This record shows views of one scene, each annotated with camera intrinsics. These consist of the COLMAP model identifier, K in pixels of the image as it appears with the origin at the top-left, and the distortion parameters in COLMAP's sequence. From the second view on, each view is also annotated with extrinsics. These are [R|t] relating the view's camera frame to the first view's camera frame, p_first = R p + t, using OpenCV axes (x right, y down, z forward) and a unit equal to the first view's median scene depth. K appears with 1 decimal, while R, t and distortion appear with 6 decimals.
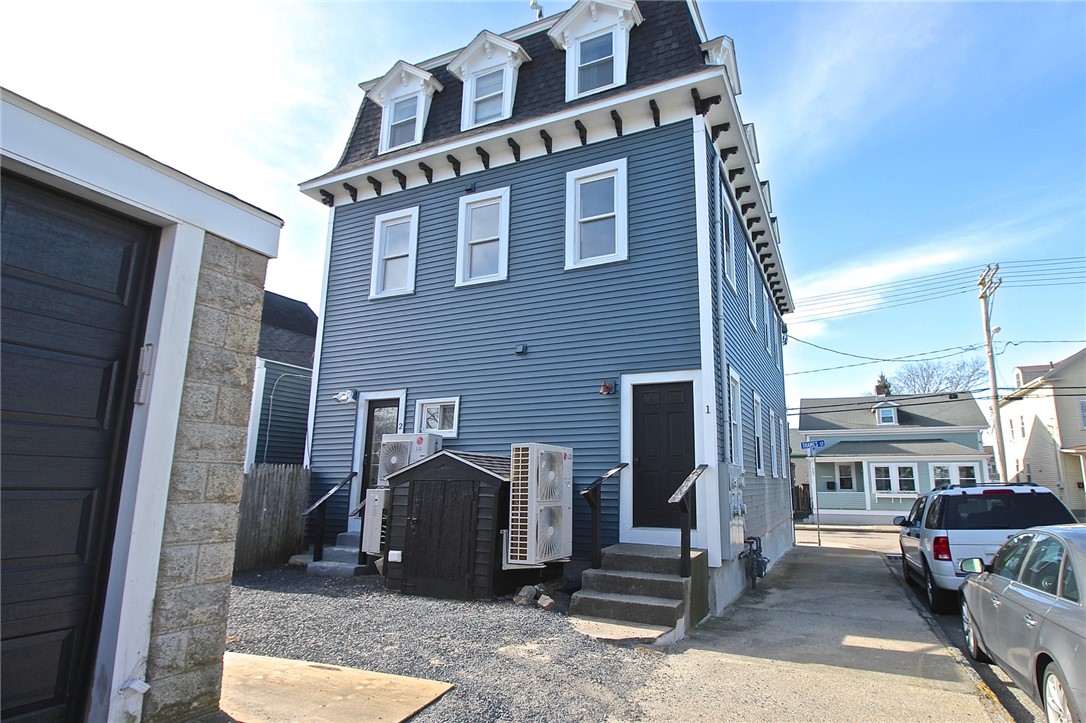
lens RADIAL K [[628.5, 0, 543.0], [0, 628.5, 361.5], [0, 0, 1]] dist [-0.001254, -0.000106]
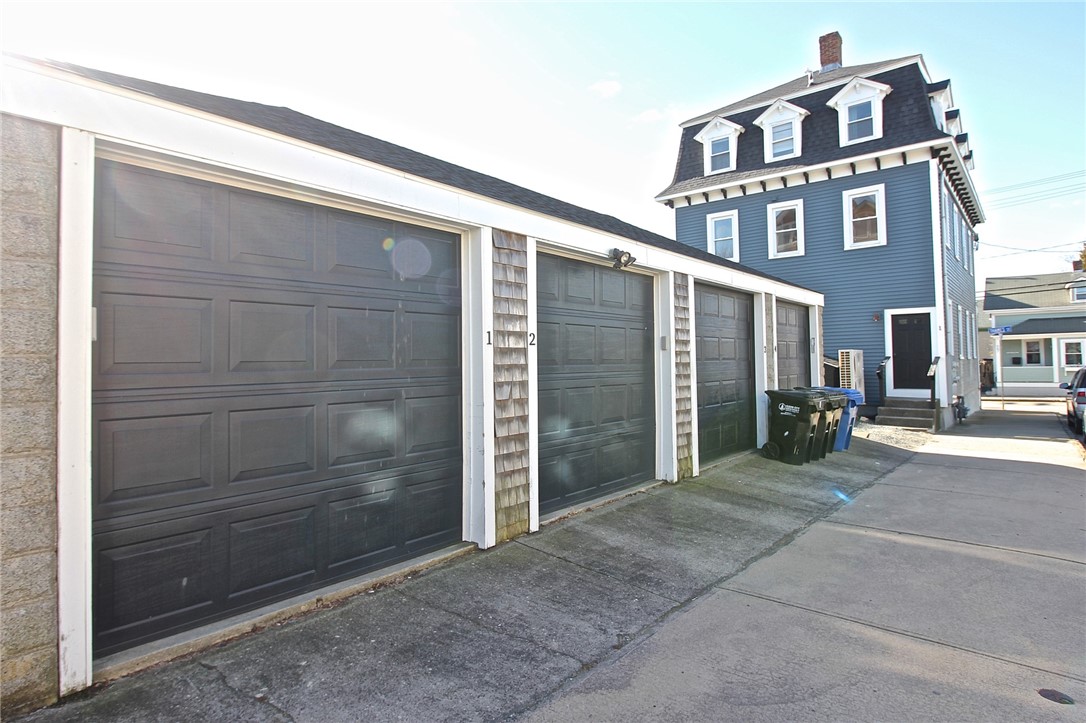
lens RADIAL K [[583.8, 0, 543.6], [0, 583.8, 338.9], [0, 0, 1]] dist [-0.000636, -0.001051]
pose [[0.966174, -0.034878, -0.255521, -0.356293], [0.071445, 0.988231, 0.135256, -0.171904], [0.247797, -0.148936, 0.957296, -0.793848]]
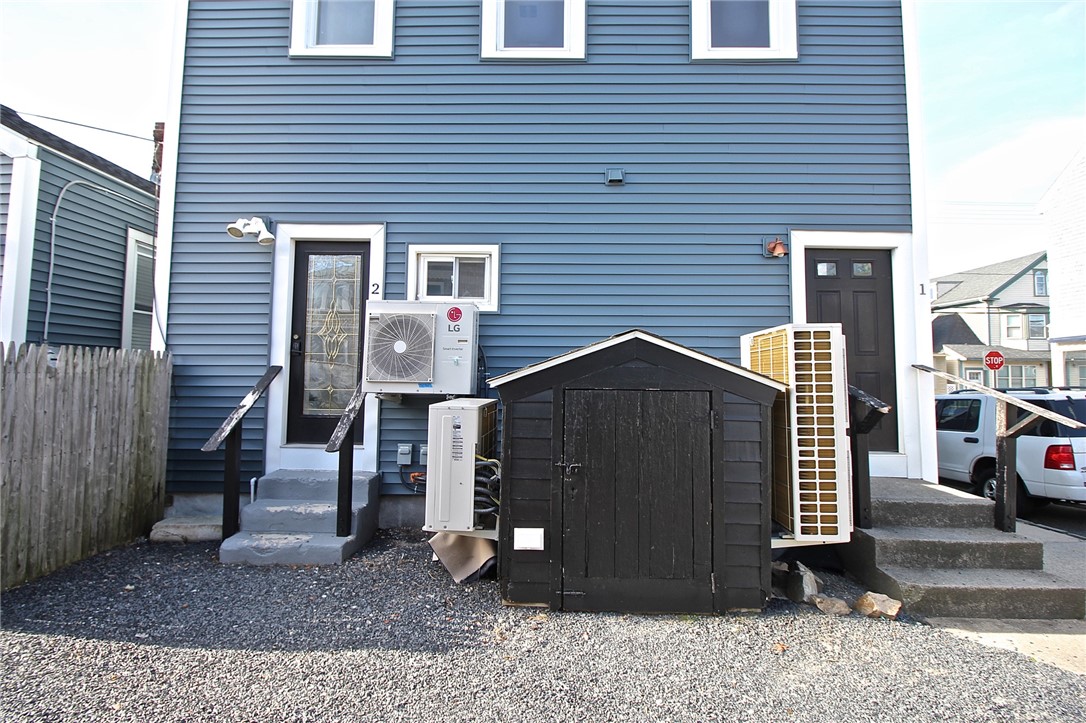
lens RADIAL K [[573.1, 0, 544.0], [0, 573.1, 354.5], [0, 0, 1]] dist [-0.015073, -0.000949]
pose [[0.897198, 0.020912, 0.441132, -0.327446], [-0.090224, 0.986490, 0.136739, 0.079454], [-0.432313, -0.162482, 0.886964, 0.475214]]
